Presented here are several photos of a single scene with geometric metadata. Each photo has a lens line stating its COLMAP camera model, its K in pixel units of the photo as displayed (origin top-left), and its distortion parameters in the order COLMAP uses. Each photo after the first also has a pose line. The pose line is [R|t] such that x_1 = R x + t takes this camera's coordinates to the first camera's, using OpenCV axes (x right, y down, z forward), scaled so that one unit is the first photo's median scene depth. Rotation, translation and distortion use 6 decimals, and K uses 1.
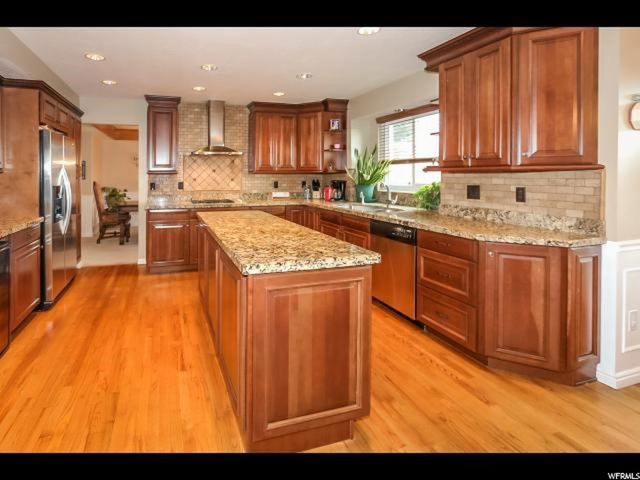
lens RADIAL K [[318.4, 0, 251.5], [0, 318.4, 178.5], [0, 0, 1]] dist [0.000729, -0.000078]
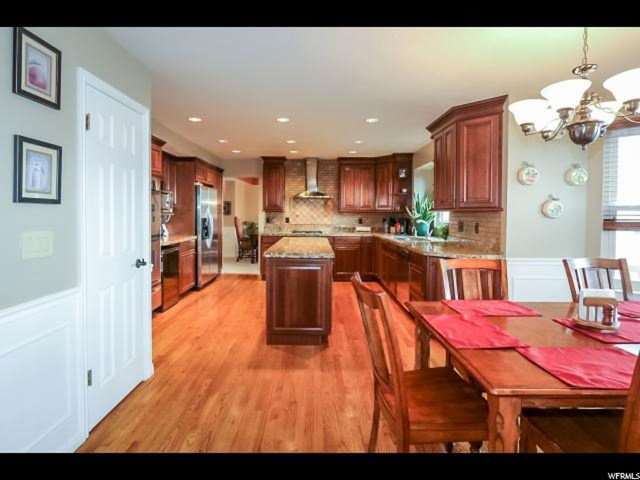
lens RADIAL K [[328.1, 0, 313.4], [0, 328.1, 222.2], [0, 0, 1]] dist [-0.001880, -0.000102]
pose [[0.958725, 0.017090, -0.283820, 0.410498], [-0.012347, 0.999753, 0.018492, 0.004054], [0.284066, -0.014224, 0.958699, -0.470548]]
